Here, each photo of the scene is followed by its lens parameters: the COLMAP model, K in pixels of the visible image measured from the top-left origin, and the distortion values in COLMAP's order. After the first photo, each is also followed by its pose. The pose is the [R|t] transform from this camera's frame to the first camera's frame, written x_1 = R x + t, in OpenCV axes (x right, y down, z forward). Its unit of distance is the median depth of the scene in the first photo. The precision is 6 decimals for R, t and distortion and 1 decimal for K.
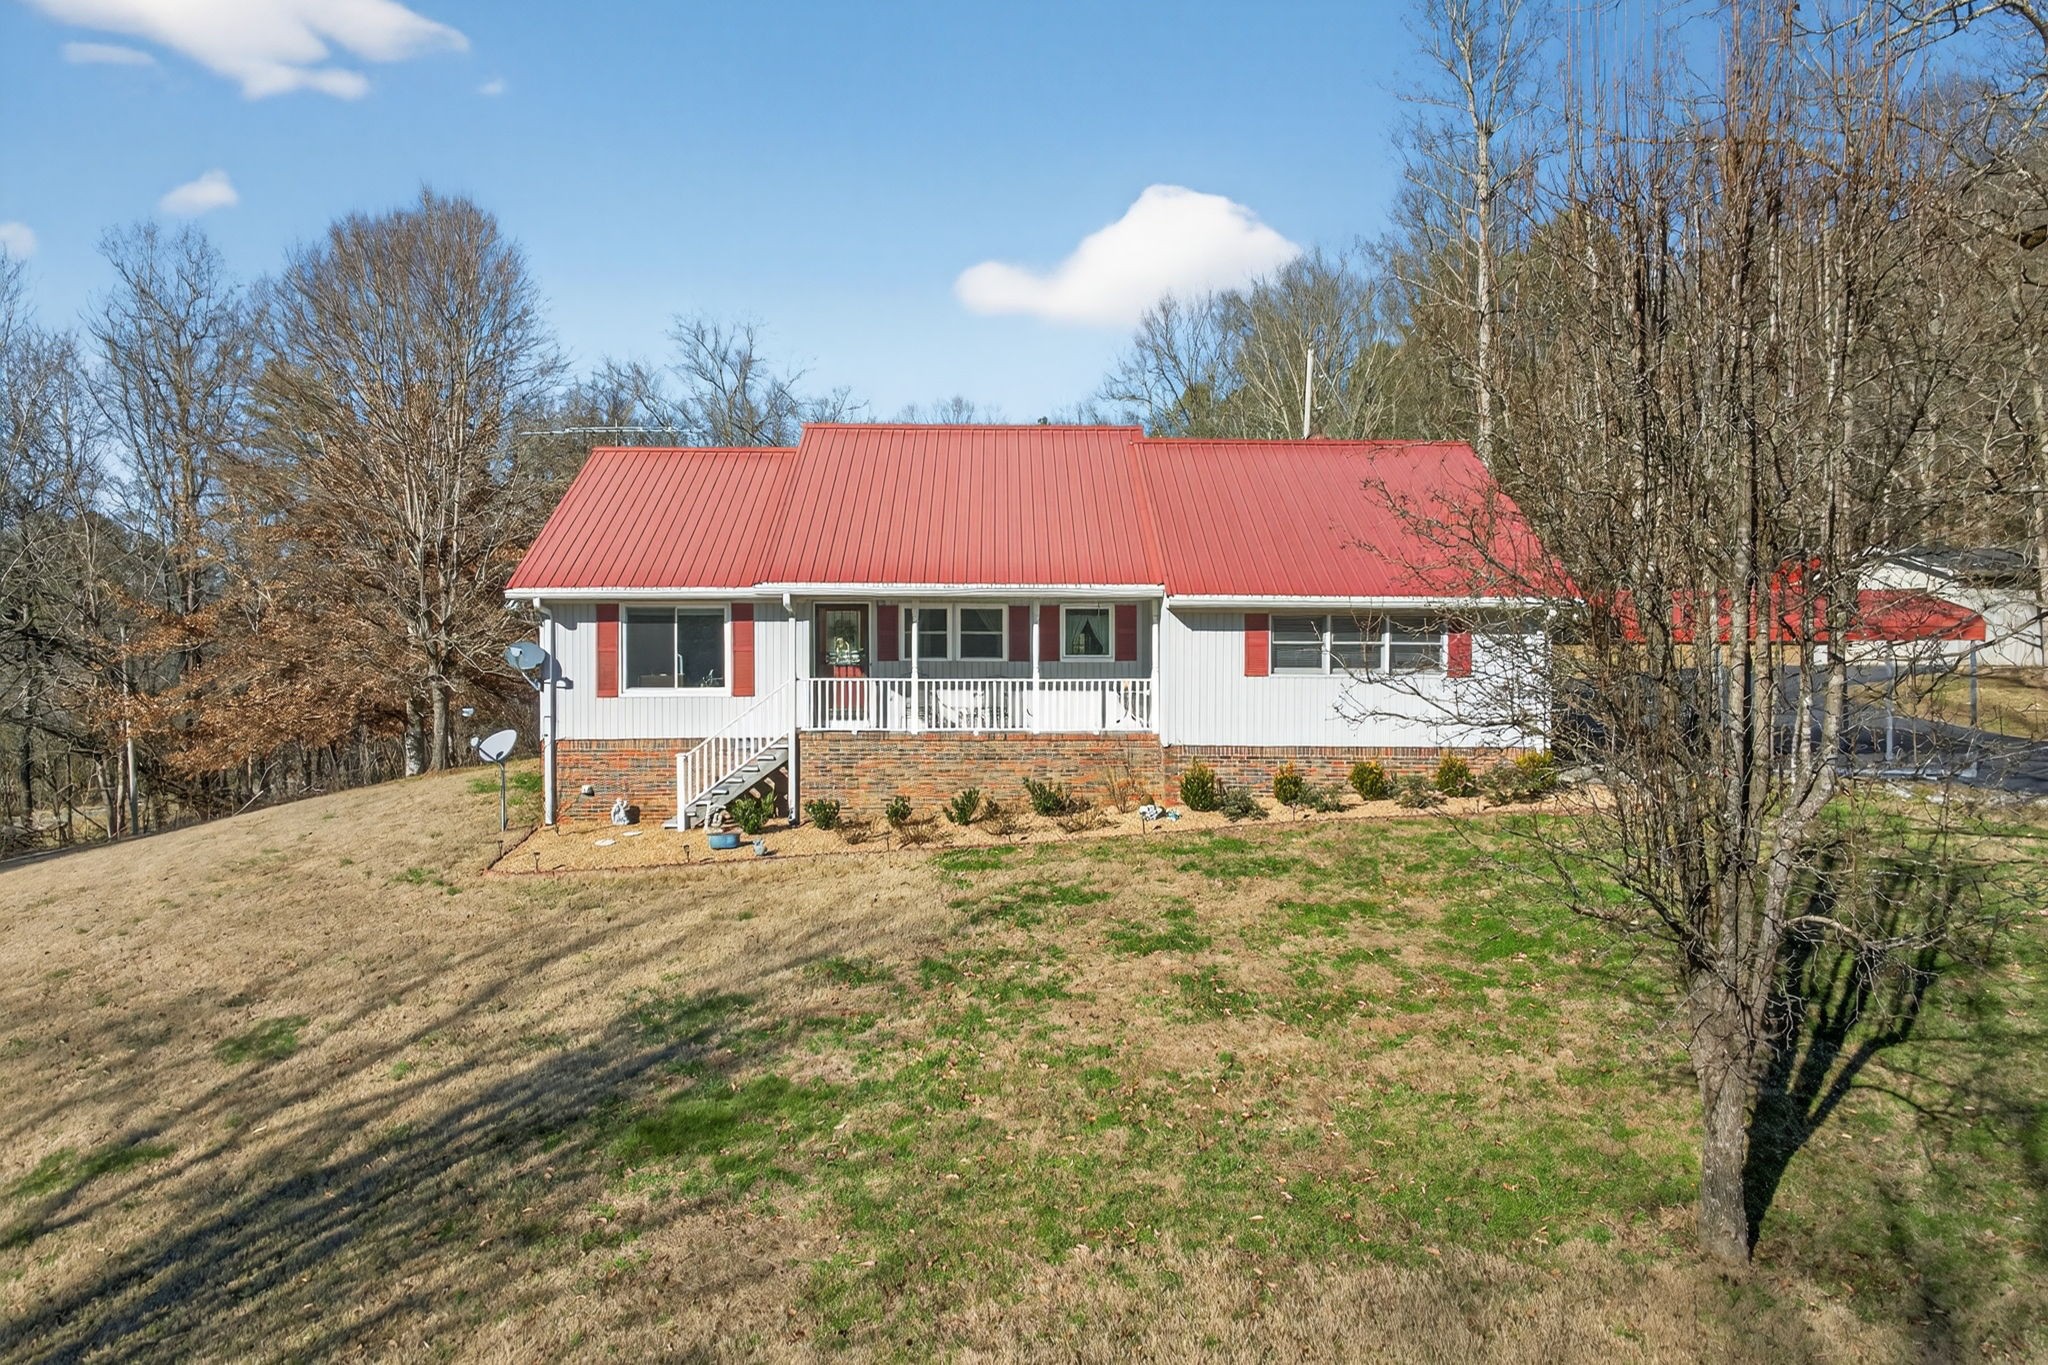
lens RADIAL K [[1410.0, 0, 1046.4], [0, 1410.0, 690.2], [0, 0, 1]] dist [0.002313, -0.011789]
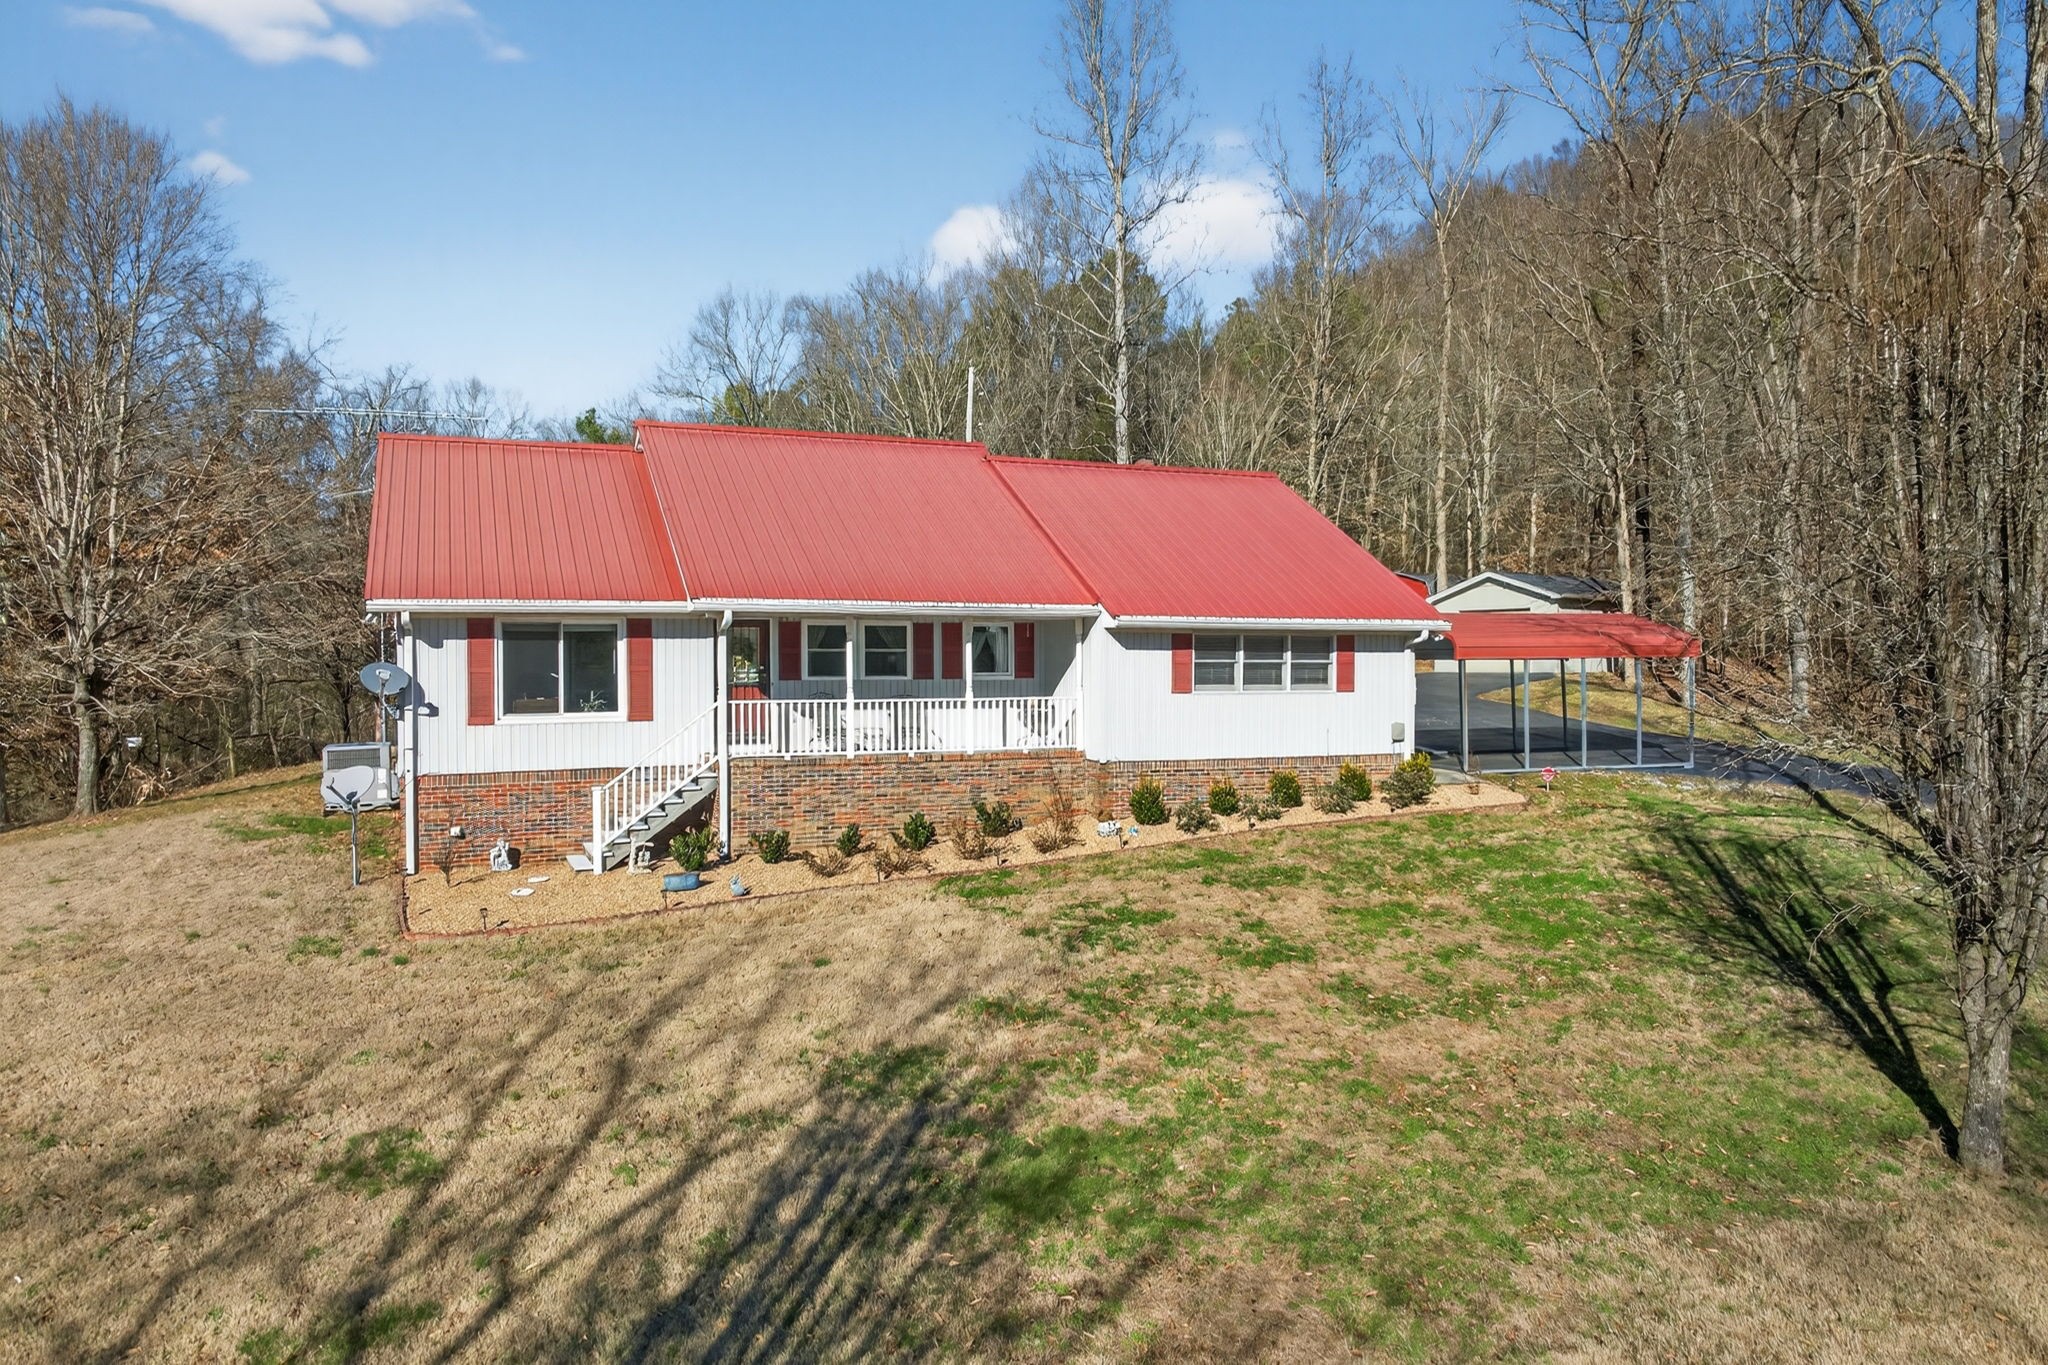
lens RADIAL K [[1410.0, 0, 1044.7], [0, 1410.0, 681.9], [0, 0, 1]] dist [0.002313, -0.011789]
pose [[0.932267, -0.009139, 0.361655, -0.317212], [0.011647, 0.999921, -0.004757, -0.014307], [-0.361583, 0.008647, 0.932300, 0.060125]]
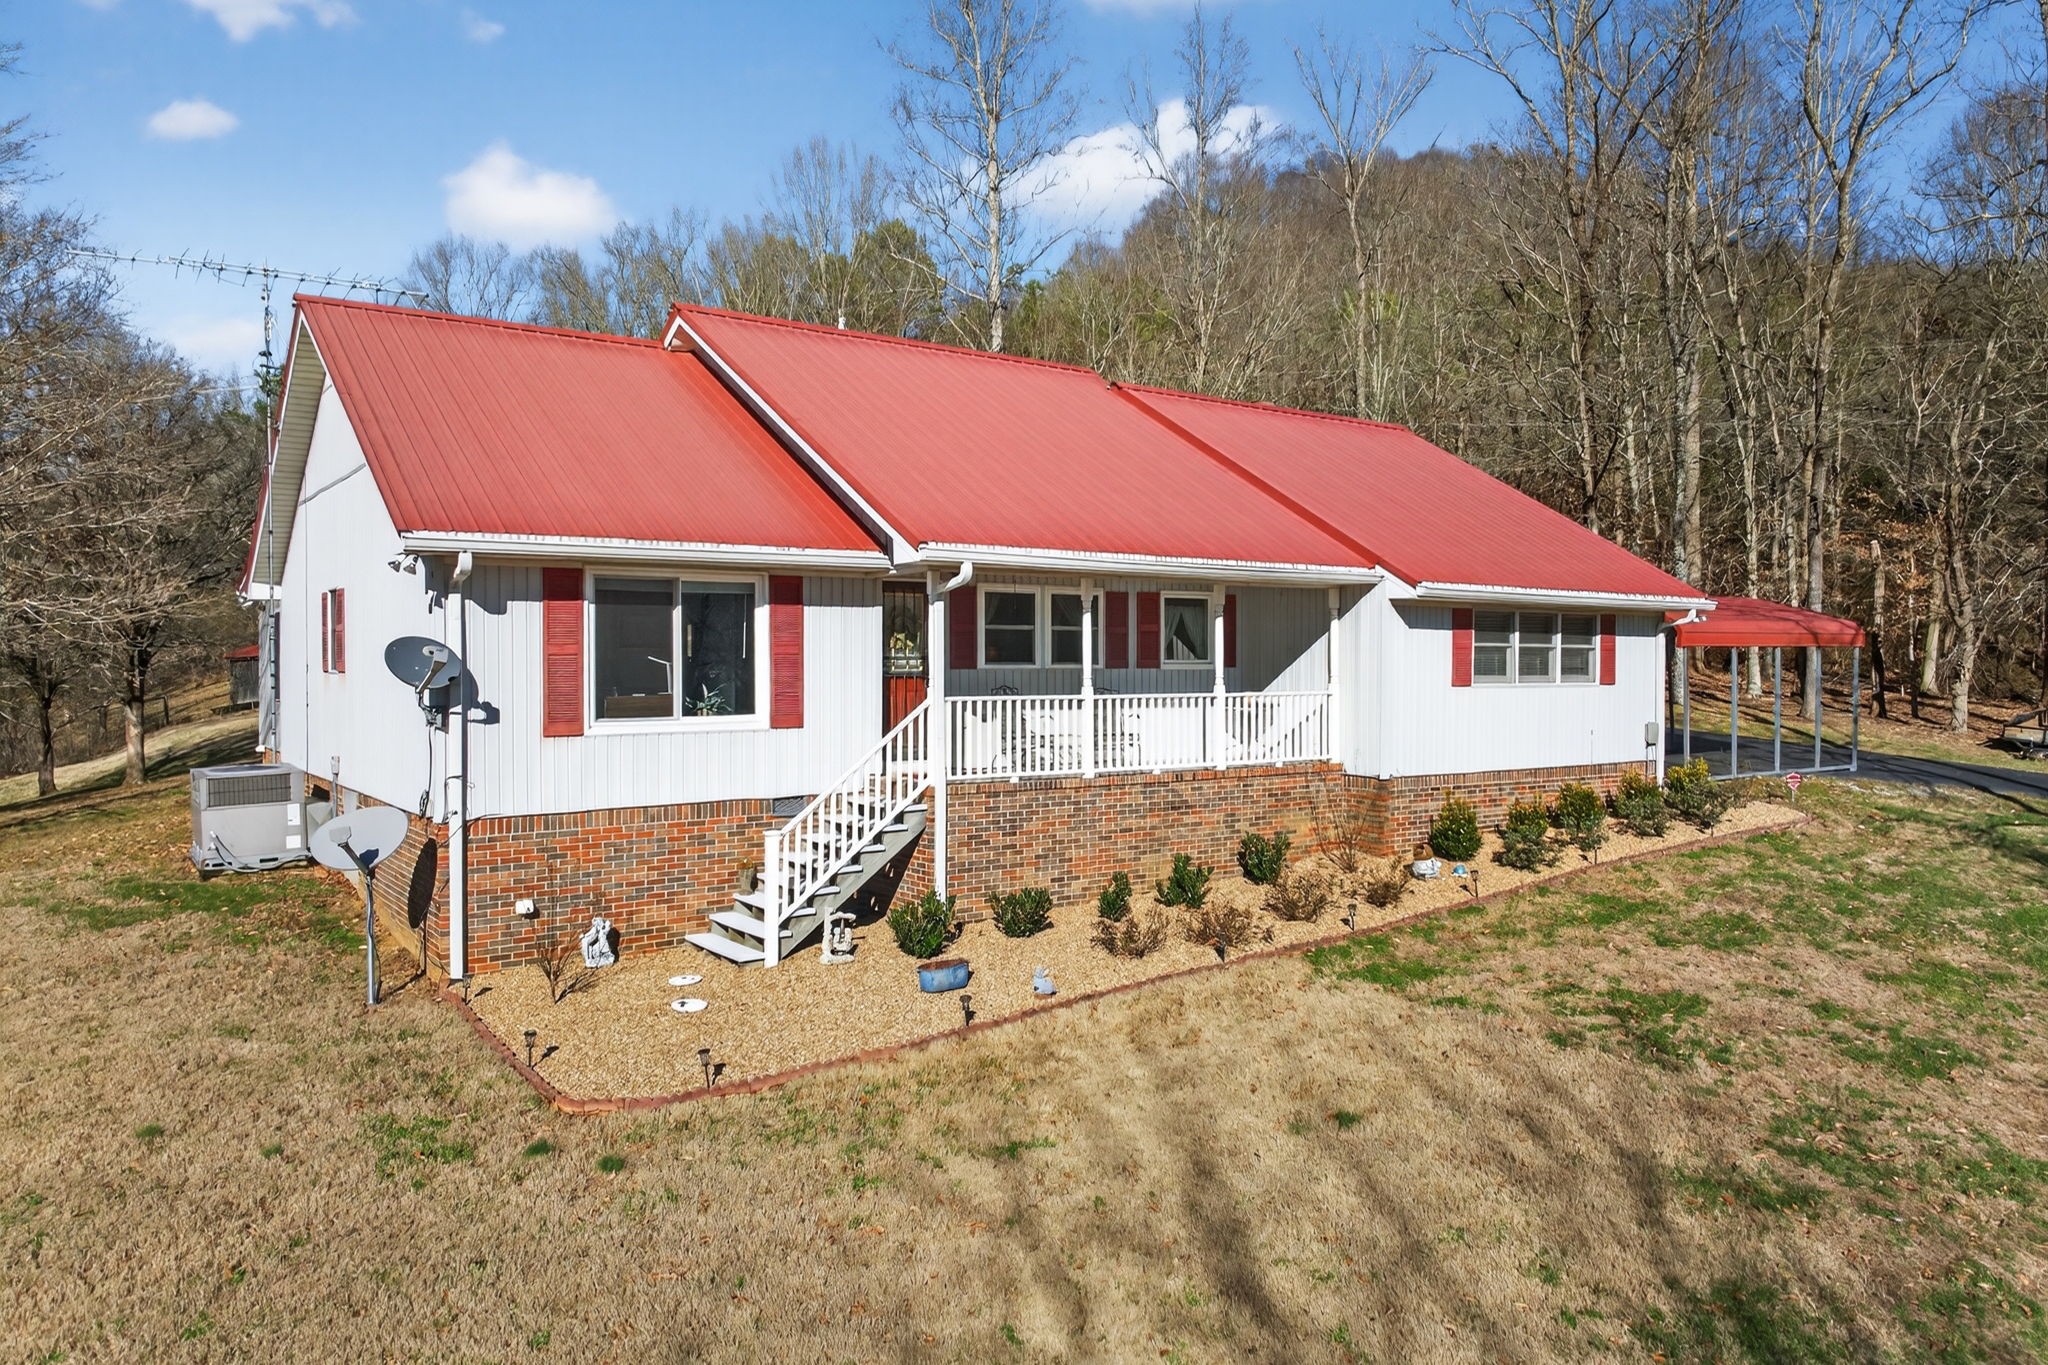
lens RADIAL K [[1410.0, 0, 1029.2], [0, 1410.0, 687.3], [0, 0, 1]] dist [0.002313, -0.011789]
pose [[0.829906, -0.011584, 0.557783, -0.492810], [0.014911, 0.999888, -0.001419, -0.011555], [-0.557704, 0.009495, 0.829986, 0.460659]]
